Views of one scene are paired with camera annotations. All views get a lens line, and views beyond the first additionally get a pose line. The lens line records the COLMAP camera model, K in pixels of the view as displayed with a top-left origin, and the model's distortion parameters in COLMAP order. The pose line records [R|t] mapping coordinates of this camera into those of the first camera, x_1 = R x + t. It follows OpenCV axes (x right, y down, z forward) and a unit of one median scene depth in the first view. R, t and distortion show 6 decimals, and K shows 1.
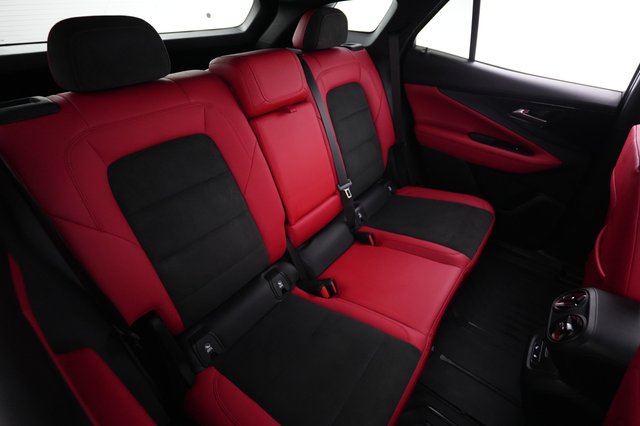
lens RADIAL K [[311.6, 0, 320.0], [0, 311.6, 213.0], [0, 0, 1]] dist [0.002689, 0.000720]
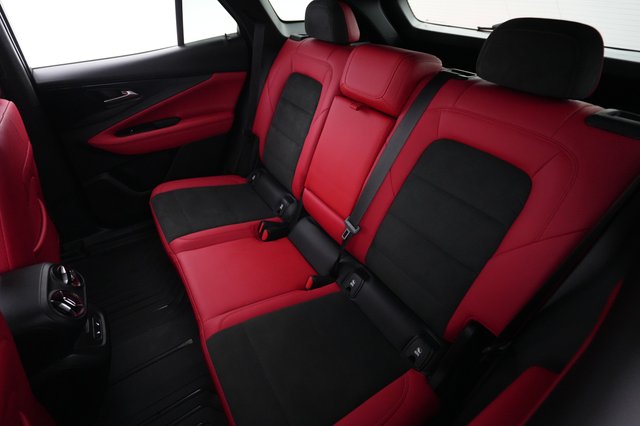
lens RADIAL K [[311.6, 0, 320.0], [0, 311.6, 213.0], [0, 0, 1]] dist [0.002689, 0.000720]
pose [[-0.335868, 0.544759, -0.768395, 0.805298], [-0.568053, 0.533581, 0.626584, -0.639643], [0.751338, 0.646938, 0.130239, 0.914254]]
